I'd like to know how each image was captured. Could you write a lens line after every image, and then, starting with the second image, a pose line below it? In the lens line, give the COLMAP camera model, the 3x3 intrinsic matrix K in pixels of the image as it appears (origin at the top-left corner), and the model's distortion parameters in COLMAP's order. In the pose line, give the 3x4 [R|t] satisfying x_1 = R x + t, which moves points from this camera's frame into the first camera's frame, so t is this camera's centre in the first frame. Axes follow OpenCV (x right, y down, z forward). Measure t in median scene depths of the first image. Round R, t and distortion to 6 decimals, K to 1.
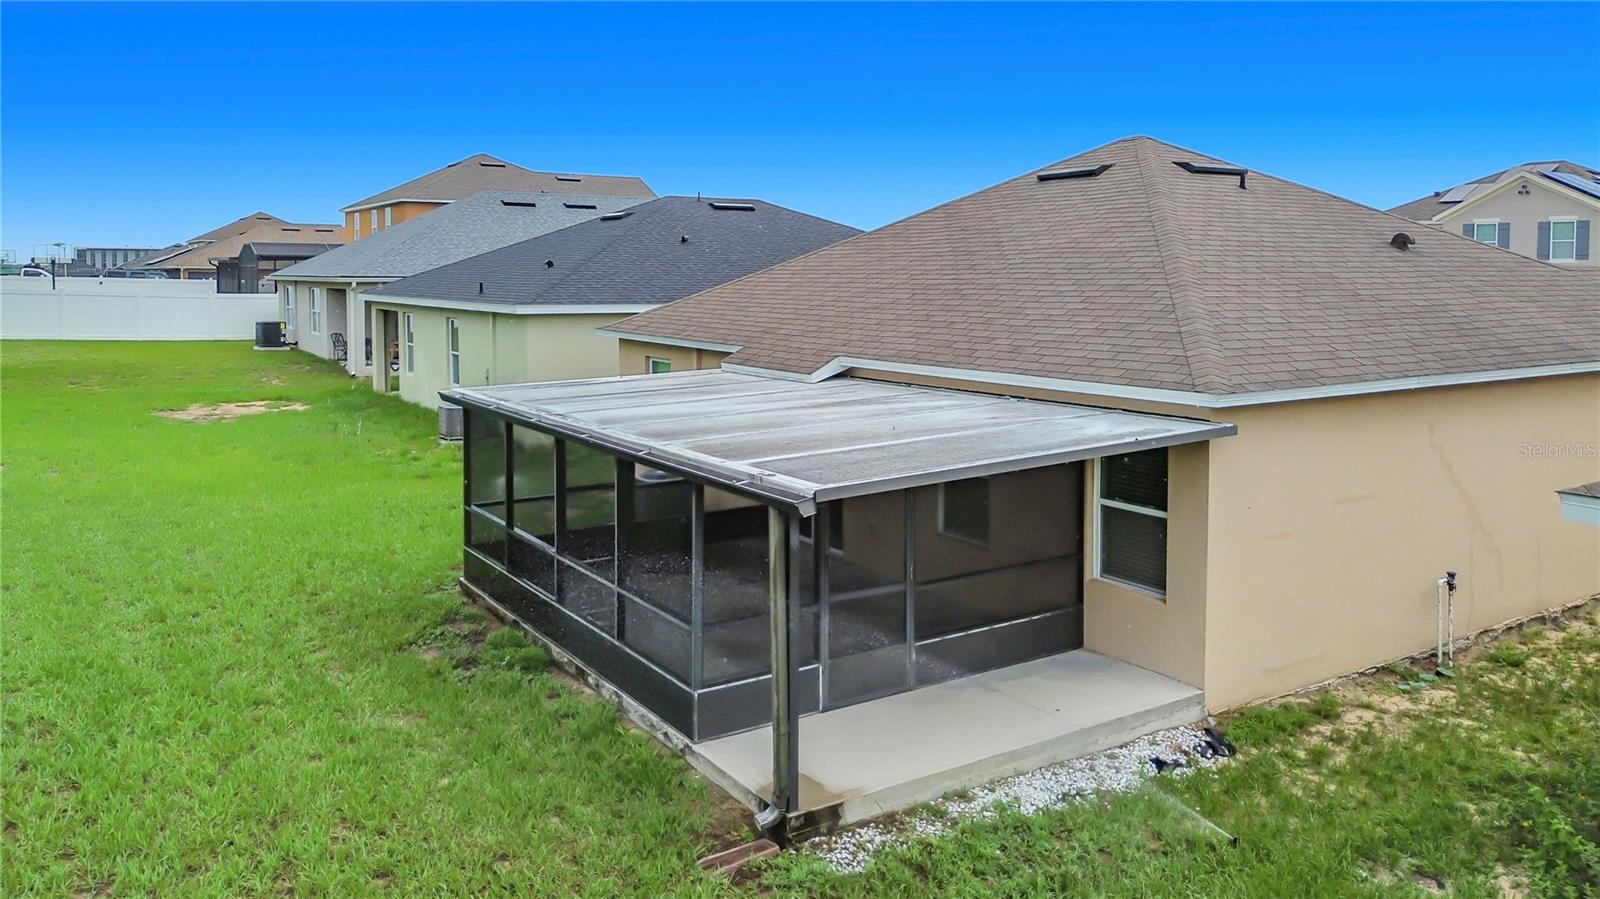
lens RADIAL K [[1151.9, 0, 781.5], [0, 1151.9, 447.4], [0, 0, 1]] dist [0.049428, -0.006538]
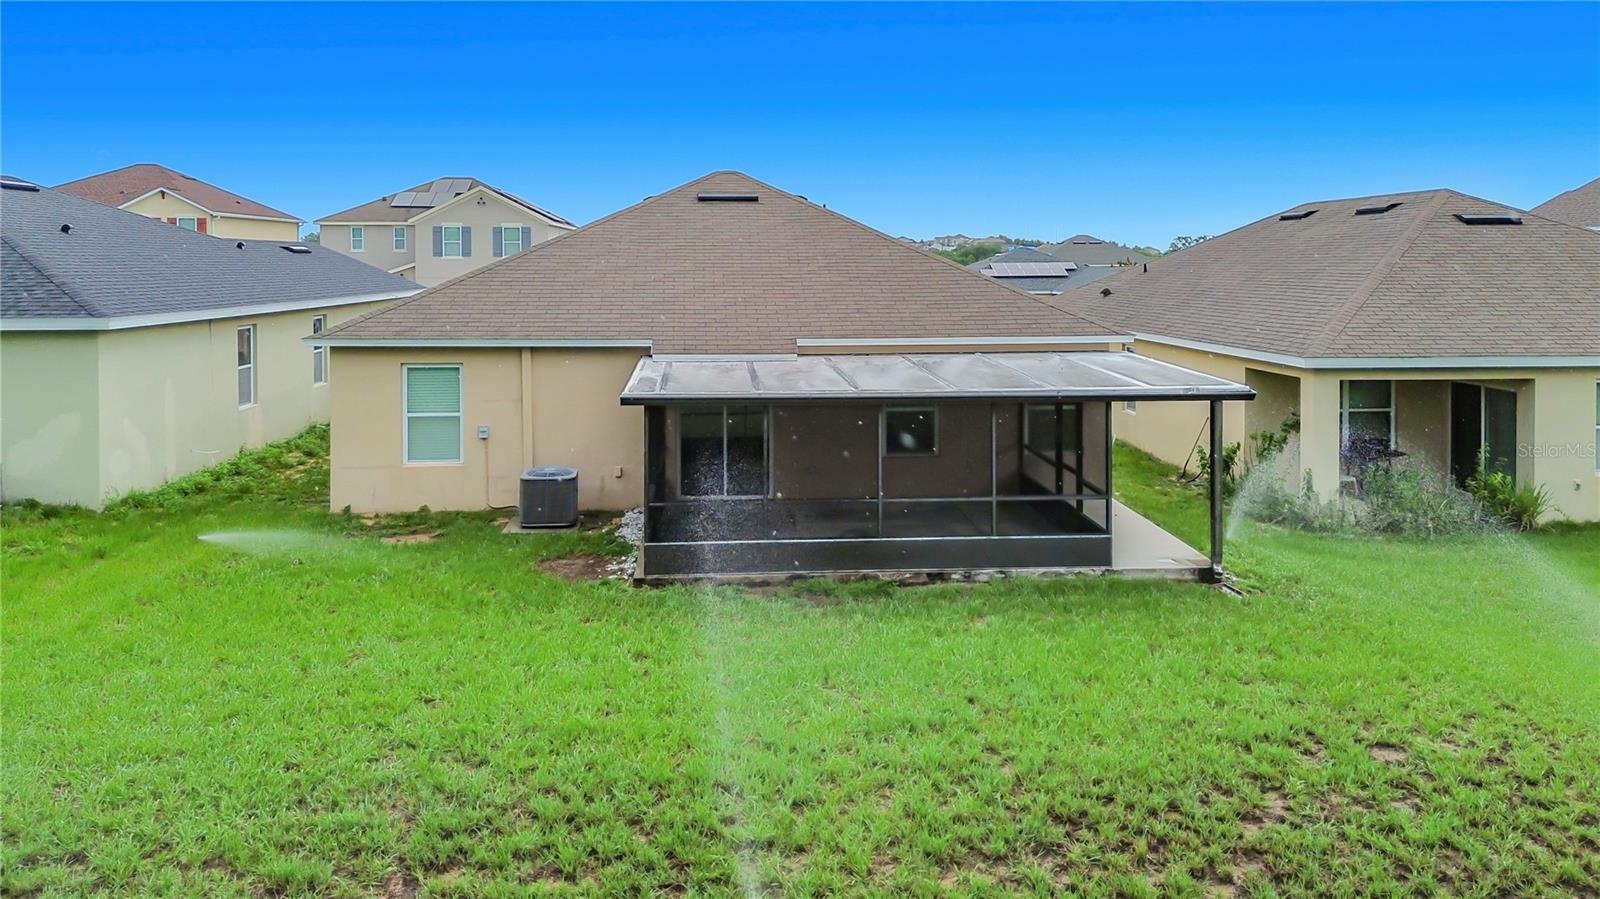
lens RADIAL K [[1173.3, 0, 800.0], [0, 1173.3, 449.5], [0, 0, 1]] dist [0.059686, -0.098339]
pose [[0.476261, -0.137781, 0.868442, -0.815168], [0.133860, 0.987496, 0.083260, -0.043884], [-0.869055, 0.076596, 0.488749, 0.287101]]
